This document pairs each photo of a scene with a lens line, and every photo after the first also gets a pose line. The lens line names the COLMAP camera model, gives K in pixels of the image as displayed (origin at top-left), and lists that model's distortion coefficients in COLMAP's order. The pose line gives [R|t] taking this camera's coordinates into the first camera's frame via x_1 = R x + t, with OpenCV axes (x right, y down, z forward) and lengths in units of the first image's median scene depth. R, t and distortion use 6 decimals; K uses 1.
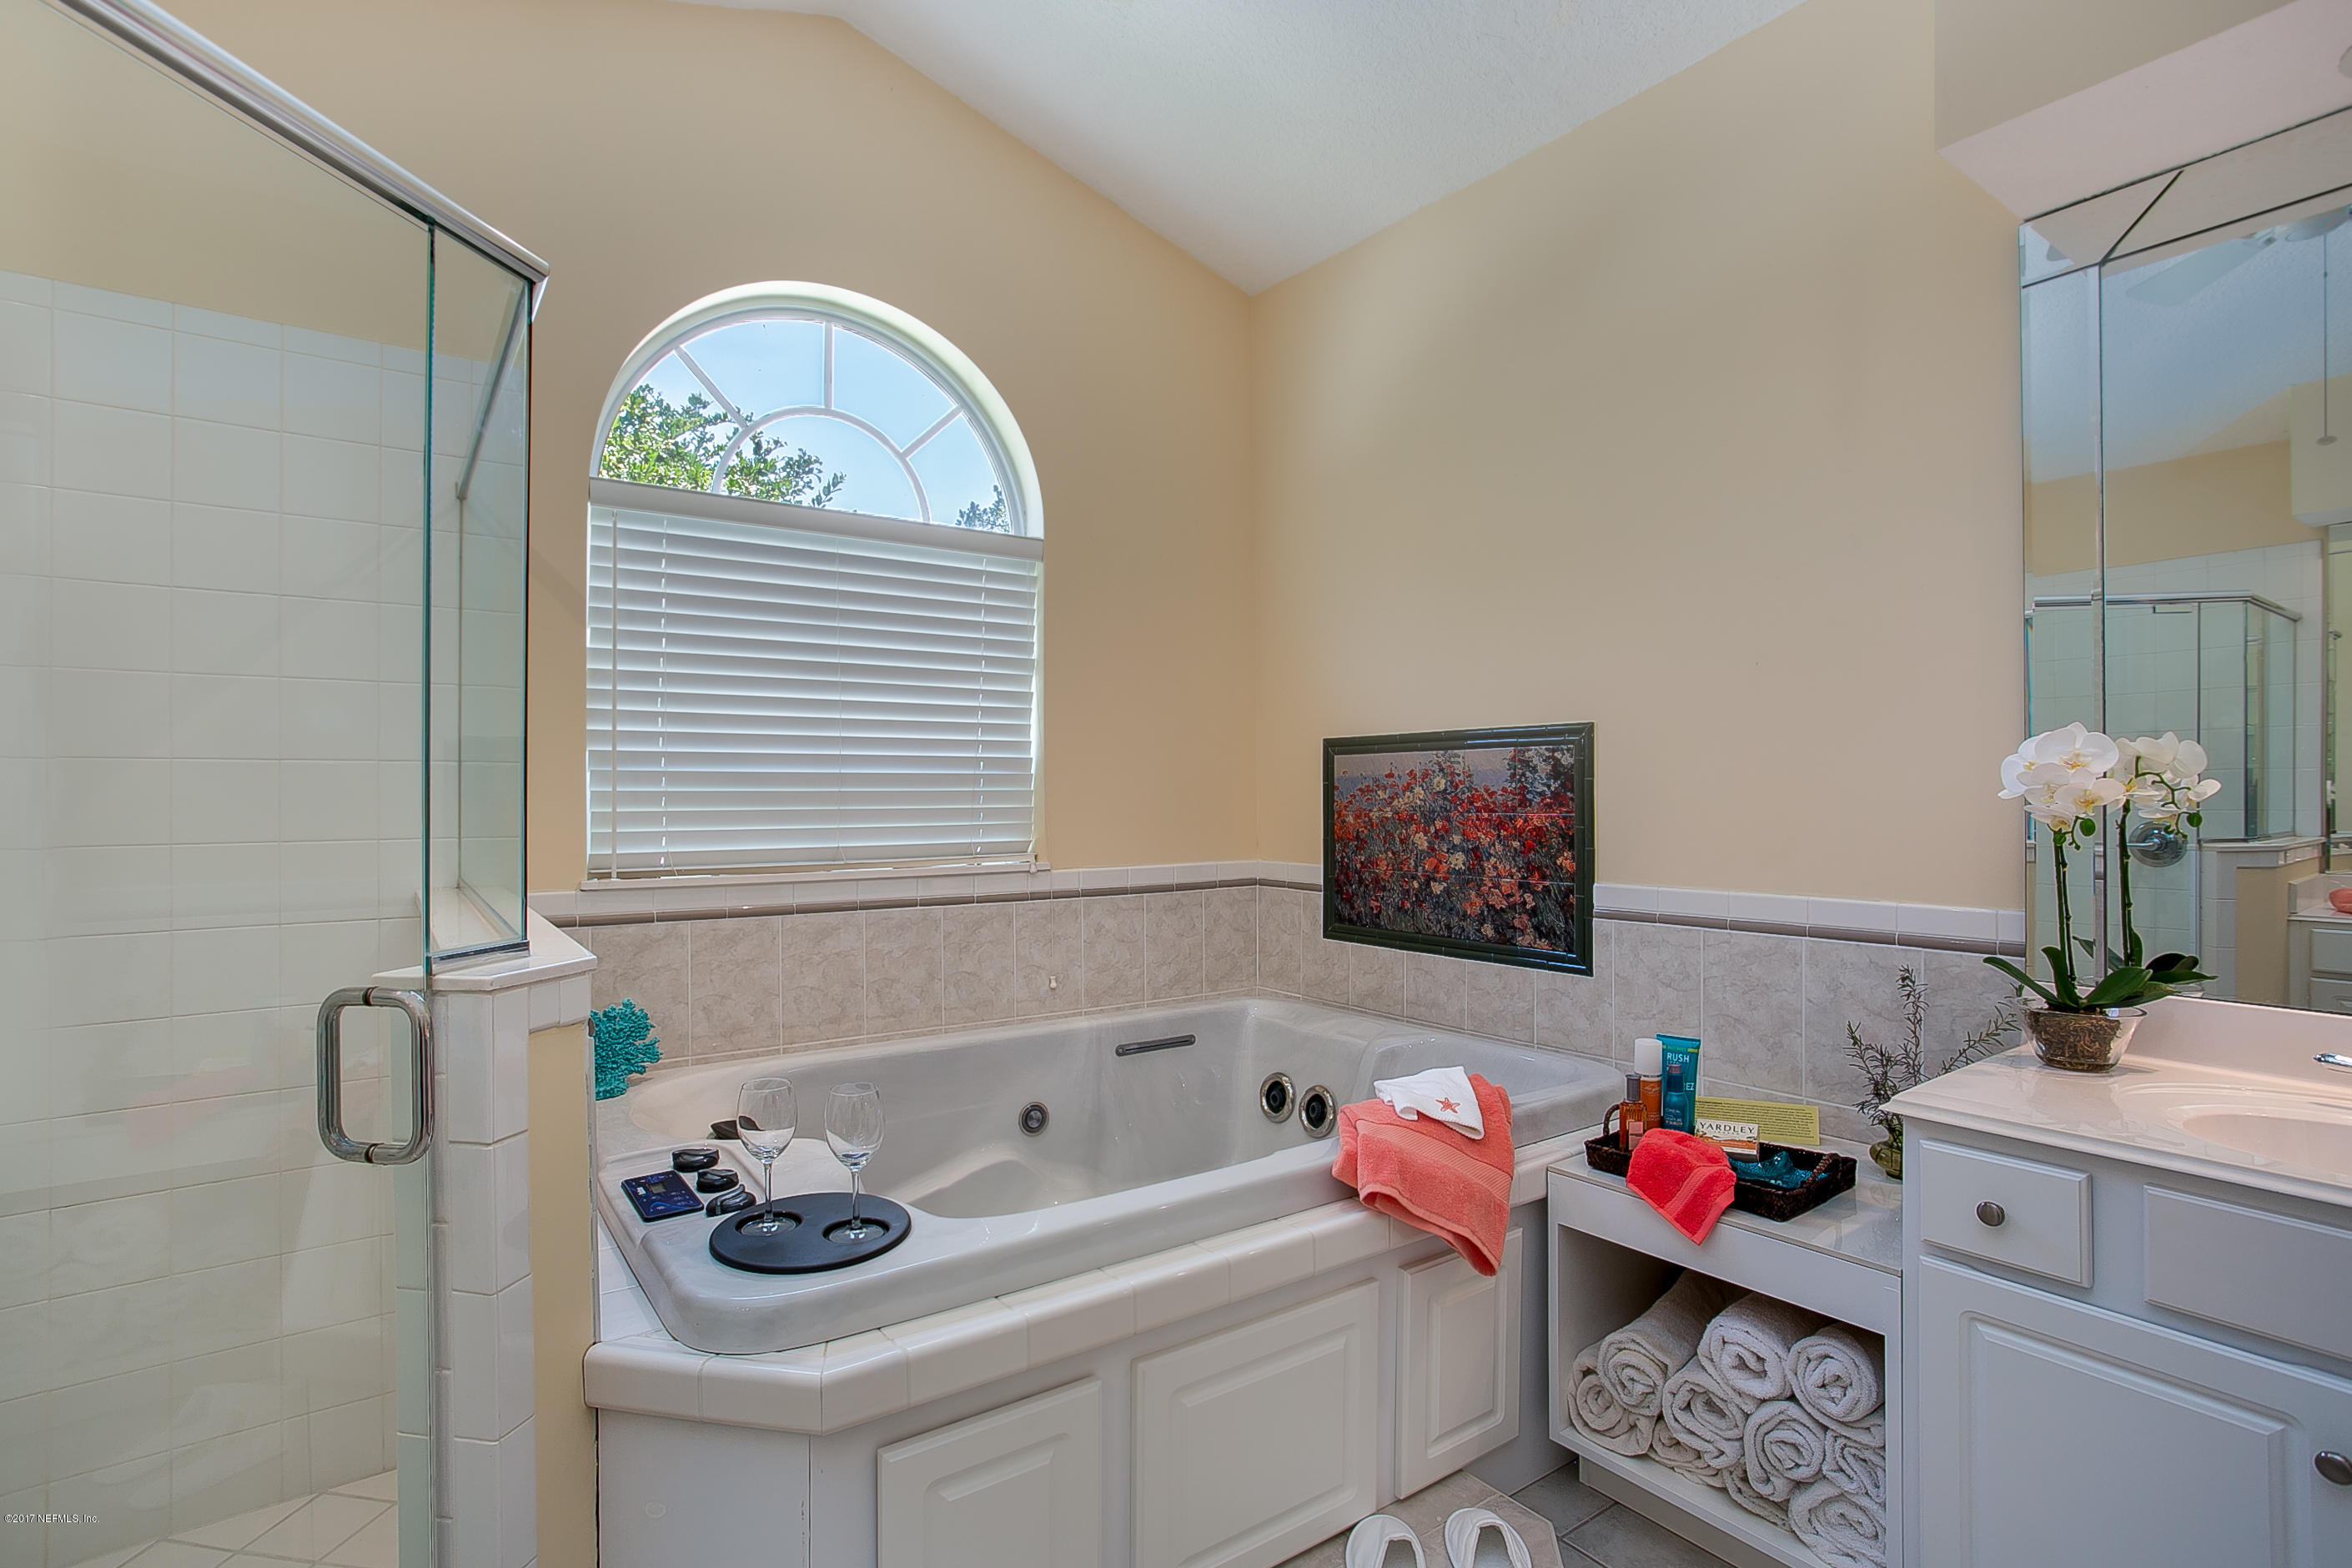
lens RADIAL K [[1158.0, 0, 1182.7], [0, 1158.0, 801.3], [0, 0, 1]] dist [-0.002791, 0.000358]
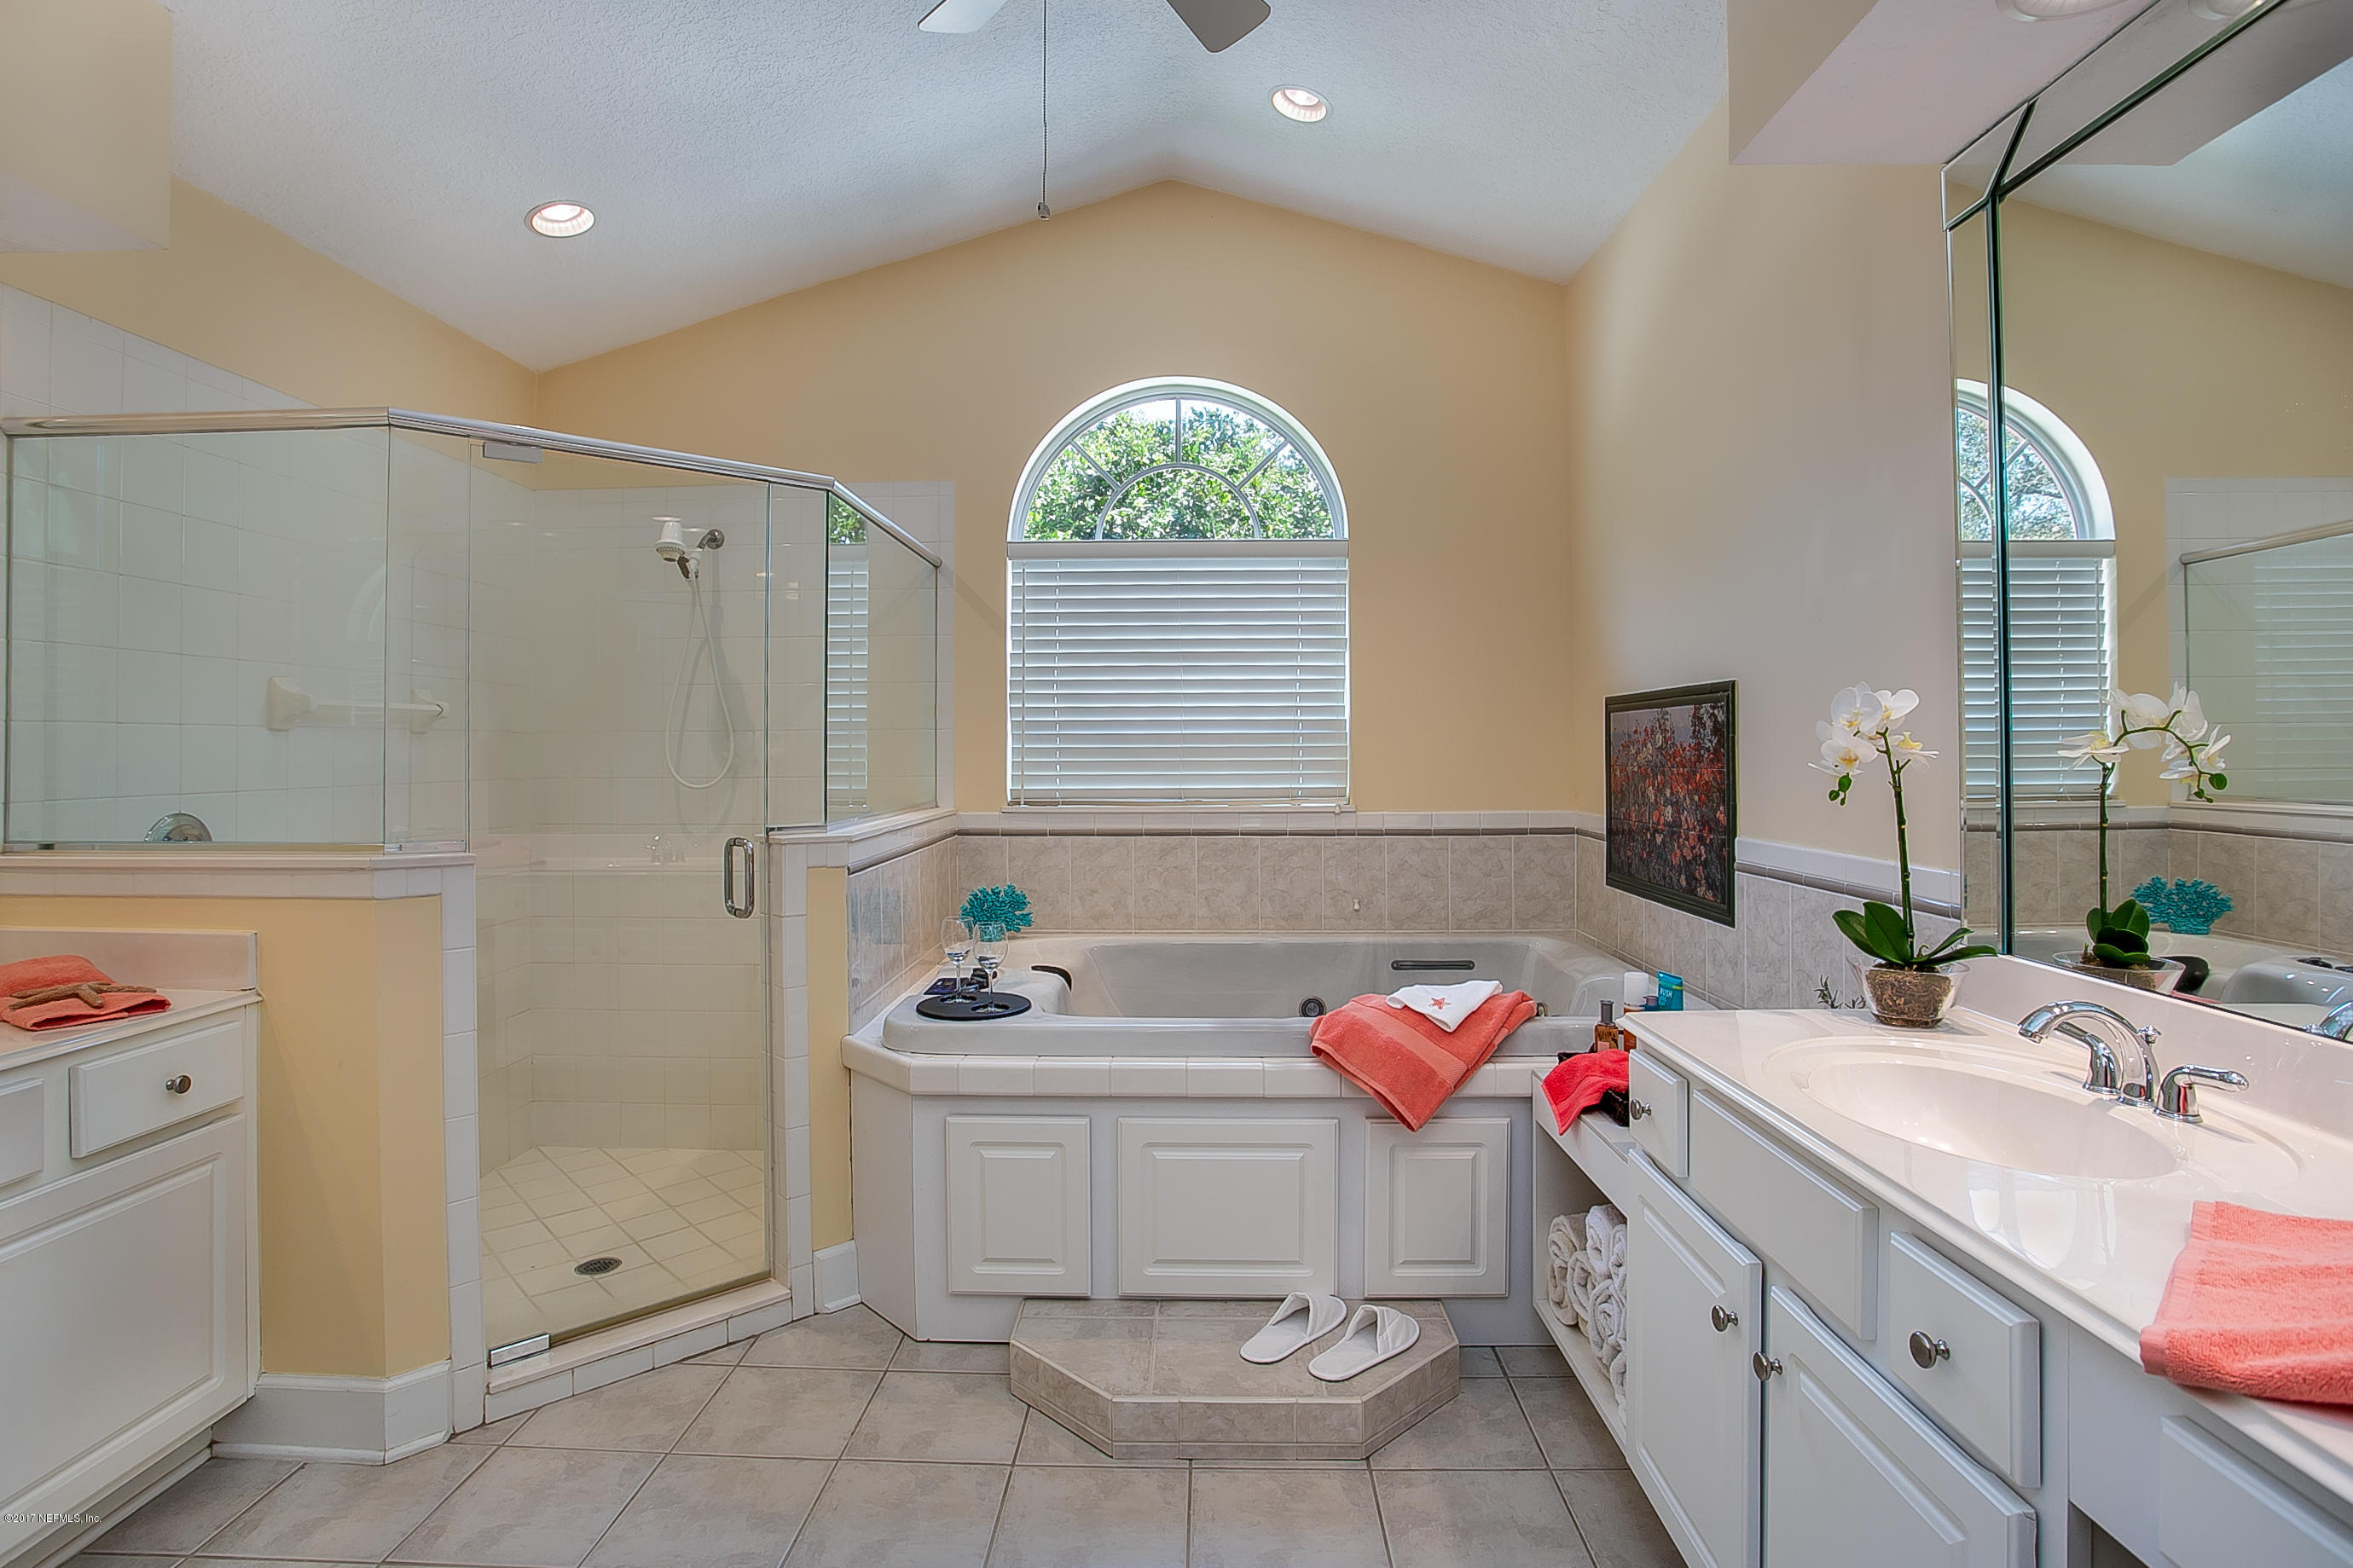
lens RADIAL K [[1155.2, 0, 1172.7], [0, 1155.2, 749.5], [0, 0, 1]] dist [-0.000505, 0.000199]
pose [[0.822081, 0.000935, -0.569370, 0.460428], [-0.003183, 0.999991, -0.002952, -0.001837], [0.569362, 0.004239, 0.822076, -0.111654]]
